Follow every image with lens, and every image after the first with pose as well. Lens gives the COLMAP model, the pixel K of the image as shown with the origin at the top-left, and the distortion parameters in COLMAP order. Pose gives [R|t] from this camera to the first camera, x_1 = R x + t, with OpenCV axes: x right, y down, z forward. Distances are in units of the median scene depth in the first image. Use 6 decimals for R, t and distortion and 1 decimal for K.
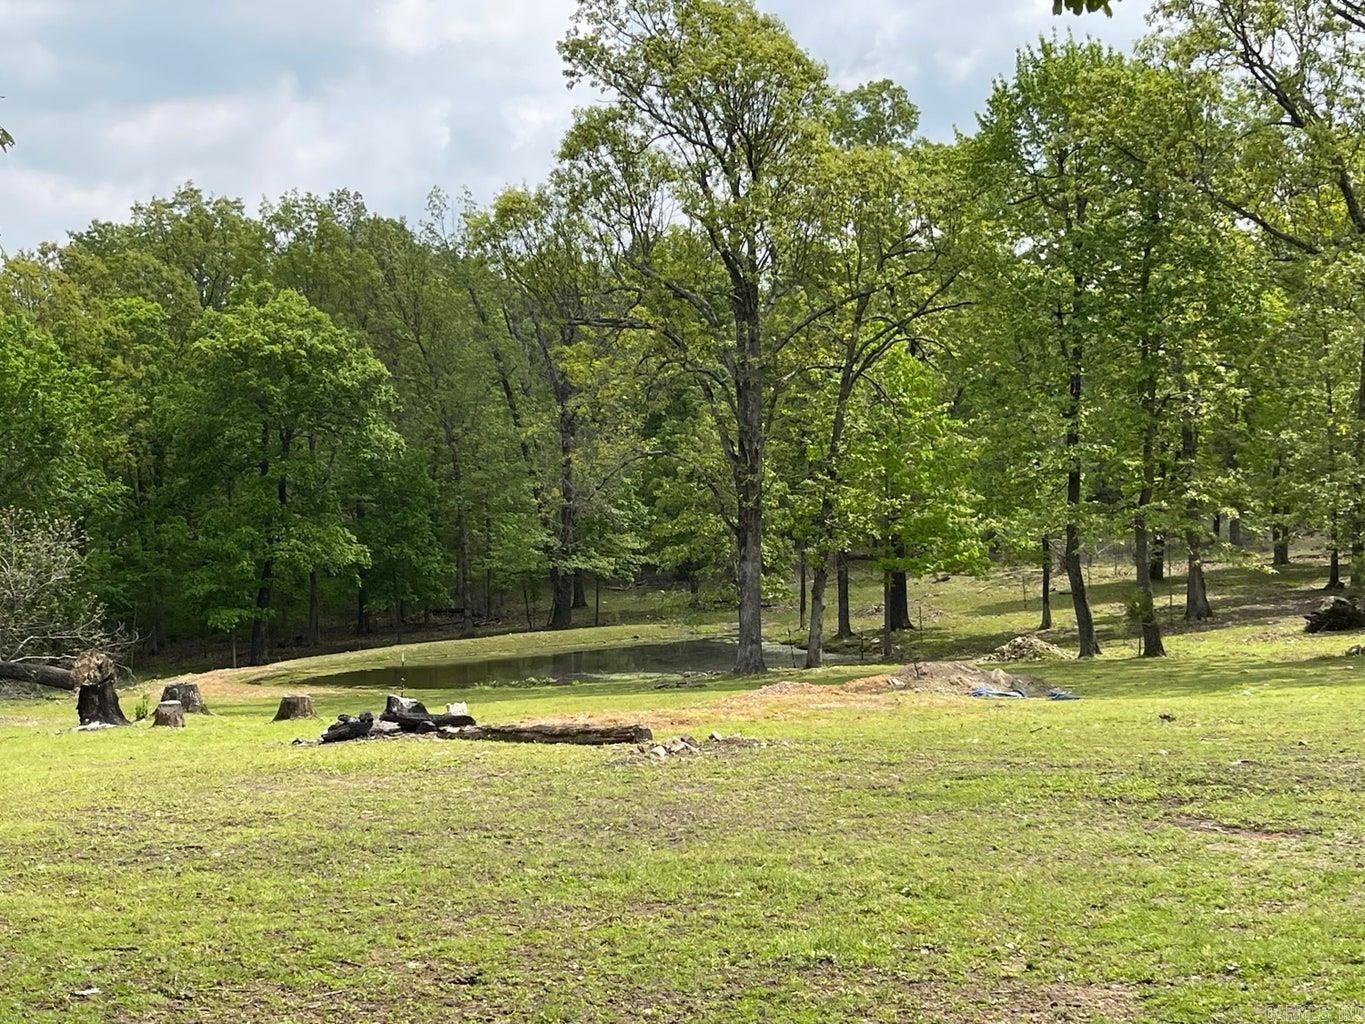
lens RADIAL K [[2066.7, 0, 682.5], [0, 2066.7, 512.0], [0, 0, 1]] dist [0.150316, -0.026814]
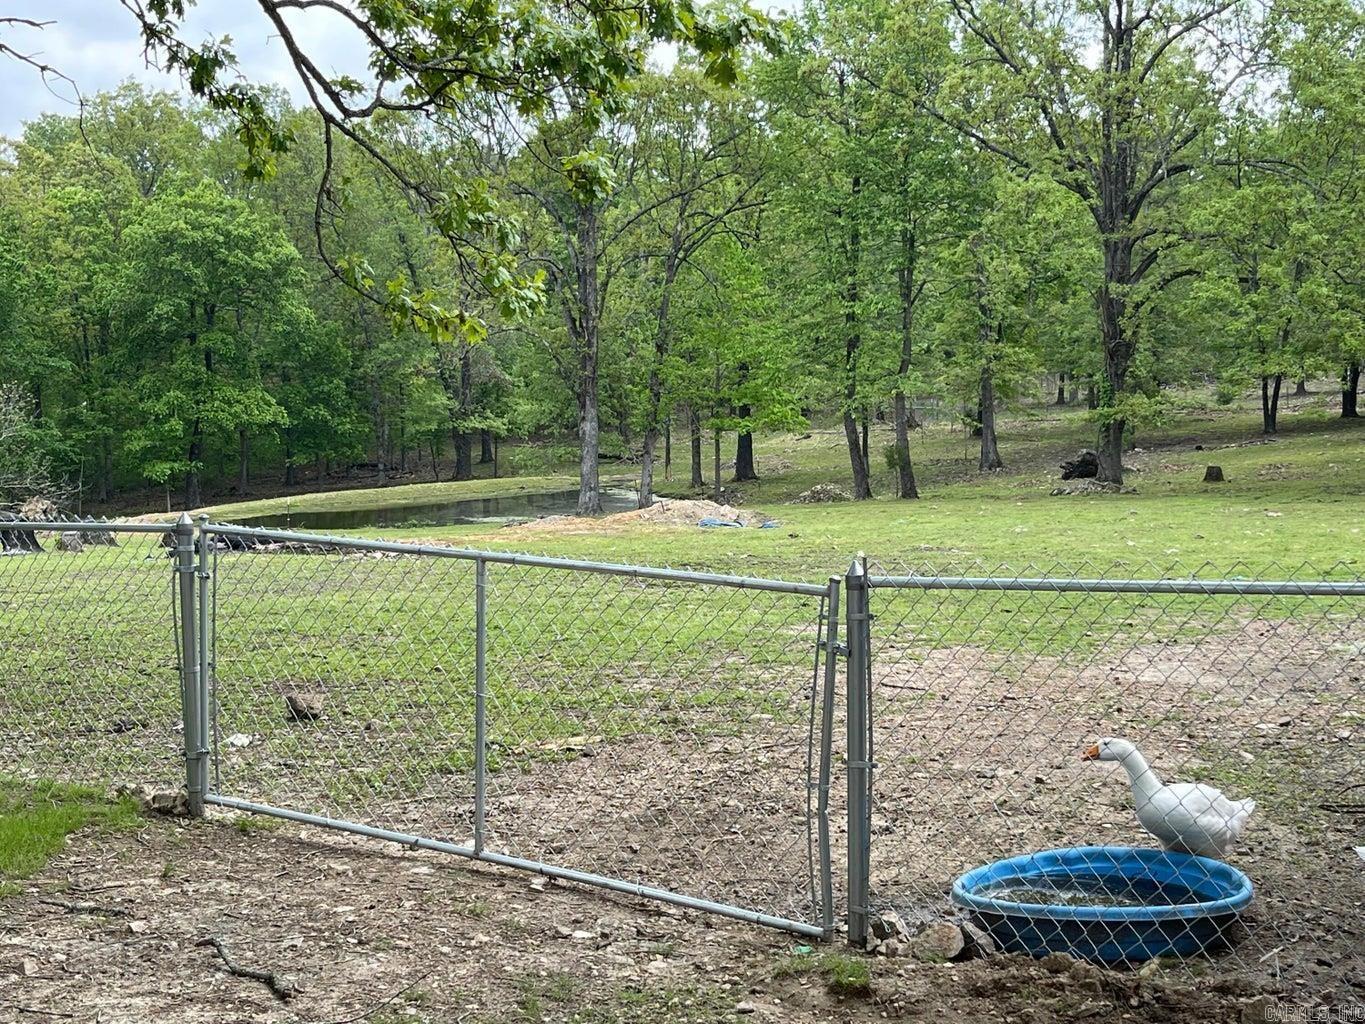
lens RADIAL K [[1954.1, 0, 682.5], [0, 1954.1, 512.0], [0, 0, 1]] dist [0.303215, -1.174778]
pose [[0.999845, -0.002625, 0.017397, 0.047699], [0.001404, 0.997559, 0.069817, -0.001873], [-0.017538, -0.069782, 0.997408, -0.092065]]
